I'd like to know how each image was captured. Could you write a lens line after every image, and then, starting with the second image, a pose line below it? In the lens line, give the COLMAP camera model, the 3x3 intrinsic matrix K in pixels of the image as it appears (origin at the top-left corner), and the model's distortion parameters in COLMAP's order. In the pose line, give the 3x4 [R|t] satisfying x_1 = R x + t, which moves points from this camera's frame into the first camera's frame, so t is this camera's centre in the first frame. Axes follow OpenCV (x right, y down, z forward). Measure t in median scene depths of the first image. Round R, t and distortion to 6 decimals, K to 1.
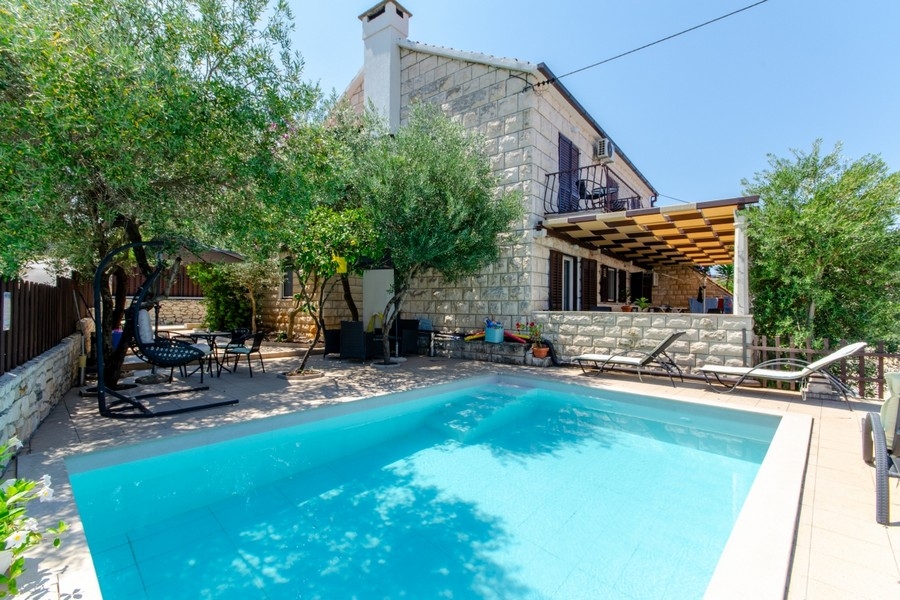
lens RADIAL K [[401.9, 0, 450.0], [0, 401.9, 300.0], [0, 0, 1]] dist [-0.000345, -0.000006]
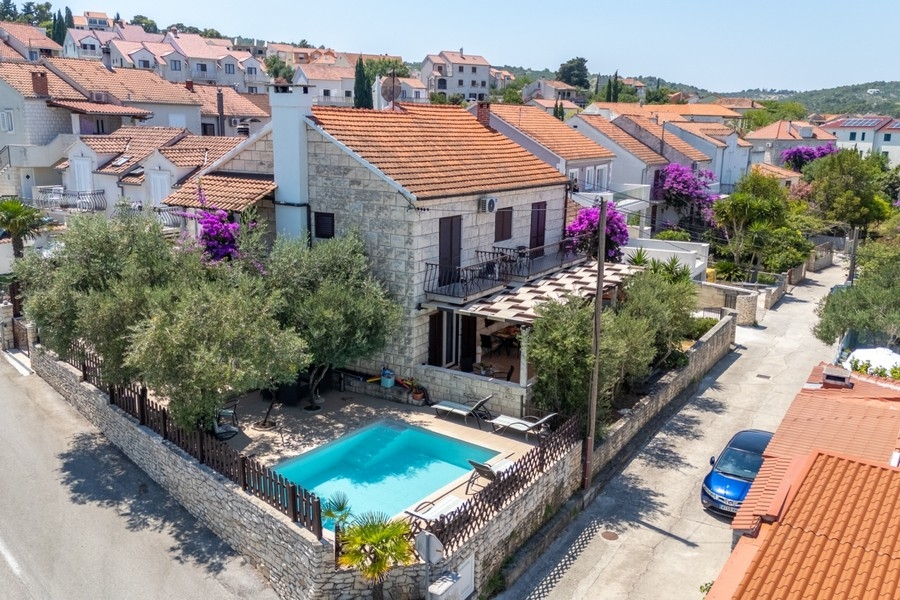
lens RADIAL K [[822.5, 0, 450.0], [0, 822.5, 300.0], [0, 0, 1]] dist [0.000986, 0.000395]
pose [[0.992583, -0.016120, 0.120492, -0.013948], [-0.012432, 0.972512, 0.232519, -0.822305], [-0.120928, -0.232293, 0.965099, -1.654868]]
